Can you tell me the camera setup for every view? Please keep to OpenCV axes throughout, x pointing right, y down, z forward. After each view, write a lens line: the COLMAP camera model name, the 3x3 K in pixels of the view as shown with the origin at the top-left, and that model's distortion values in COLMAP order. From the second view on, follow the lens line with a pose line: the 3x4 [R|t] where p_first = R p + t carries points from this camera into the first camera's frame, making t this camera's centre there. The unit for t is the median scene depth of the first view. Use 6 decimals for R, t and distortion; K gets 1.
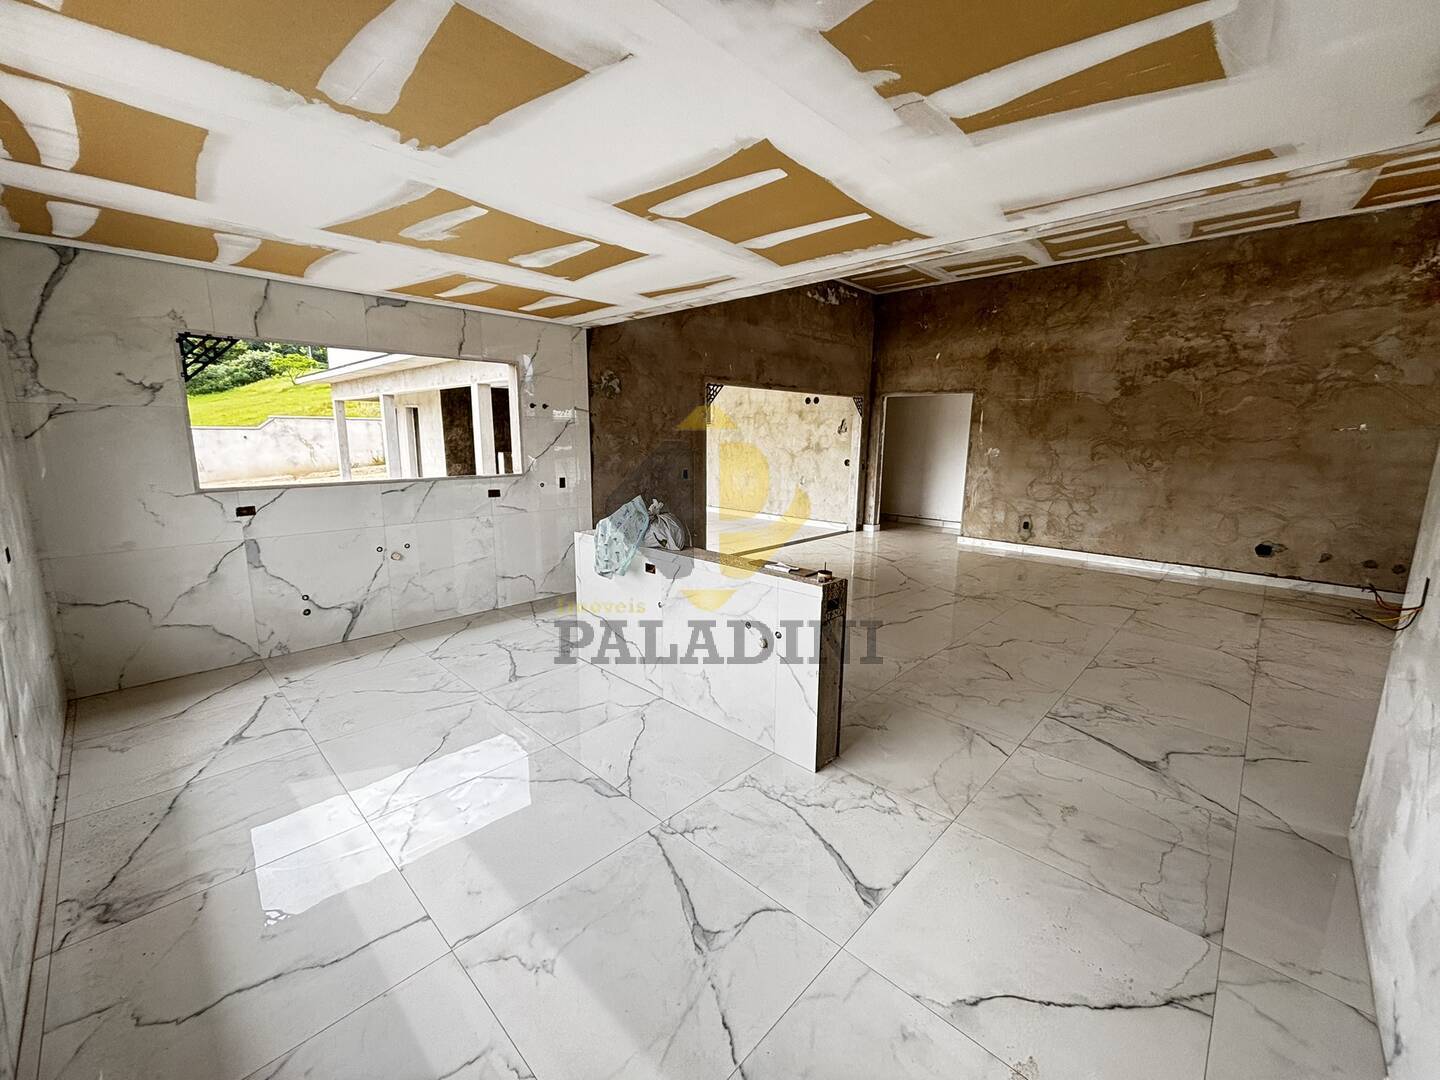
lens RADIAL K [[579.1, 0, 719.5], [0, 579.1, 539.7], [0, 0, 1]] dist [-0.003219, 0.000259]
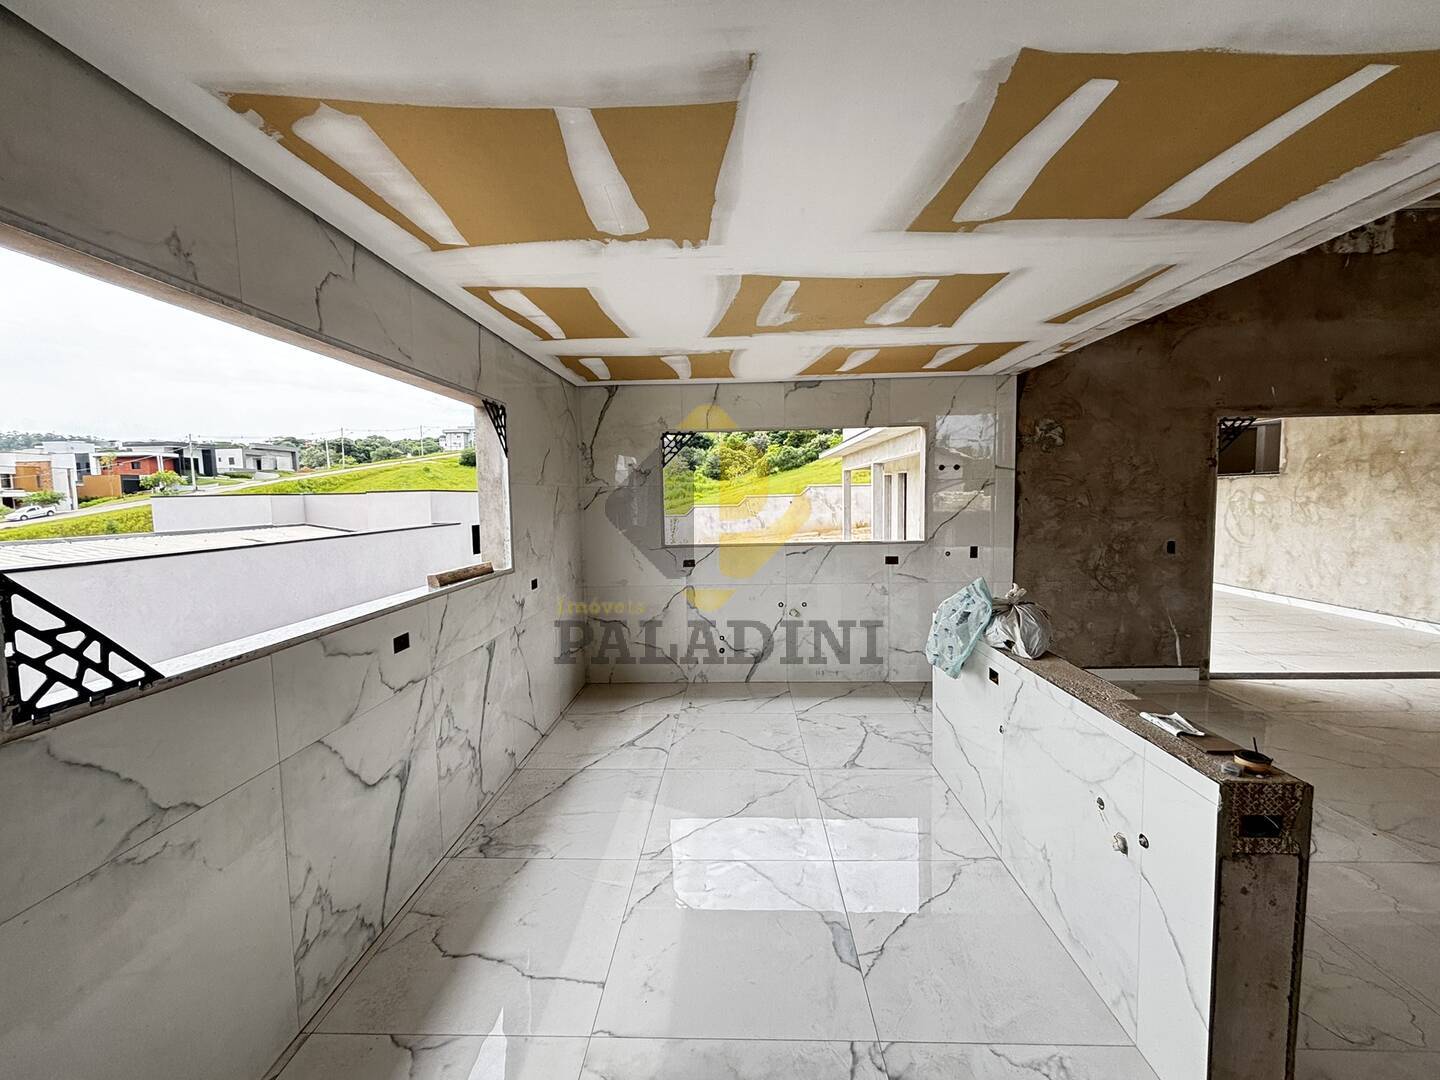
lens RADIAL K [[576.6, 0, 718.2], [0, 576.6, 536.3], [0, 0, 1]] dist [0.012383, -0.006221]
pose [[0.665113, 0.029218, -0.746171, 0.110473], [-0.109718, 0.992213, -0.058947, -0.025785], [0.738639, 0.121075, 0.663139, 0.122705]]
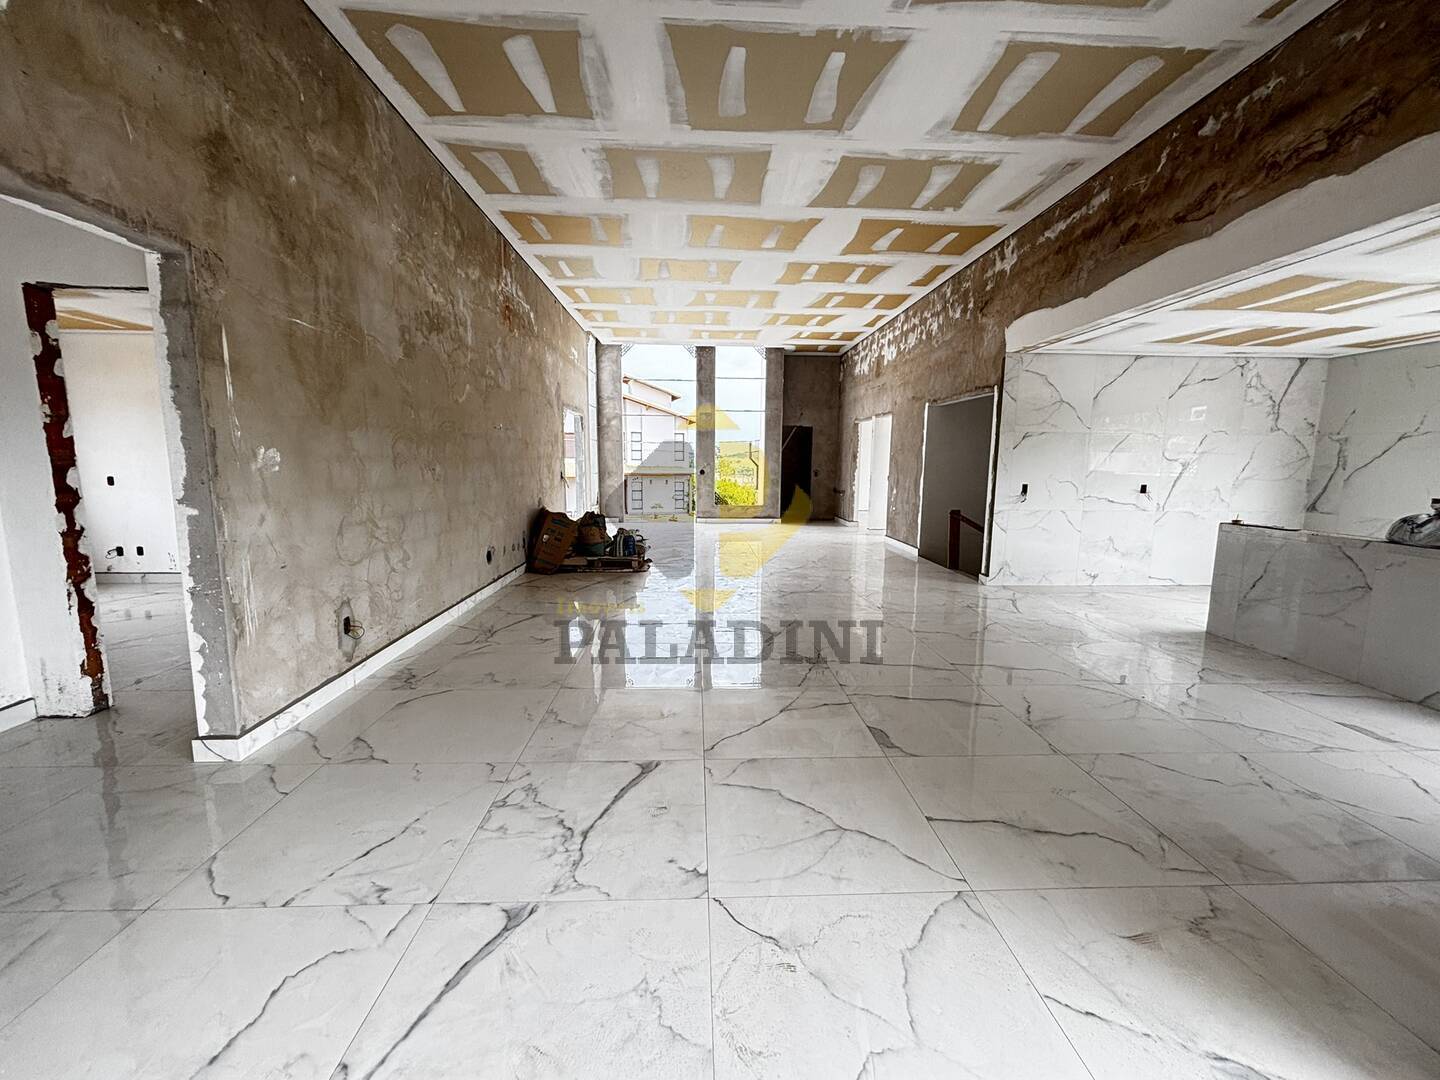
lens RADIAL K [[579.7, 0, 719.4], [0, 579.7, 538.2], [0, 0, 1]] dist [0.001334, 0.001092]
pose [[-0.722655, -0.110113, 0.682381, 0.051520], [0.107828, 0.957184, 0.268649, -0.229396], [-0.682746, 0.267721, -0.679841, 1.436356]]
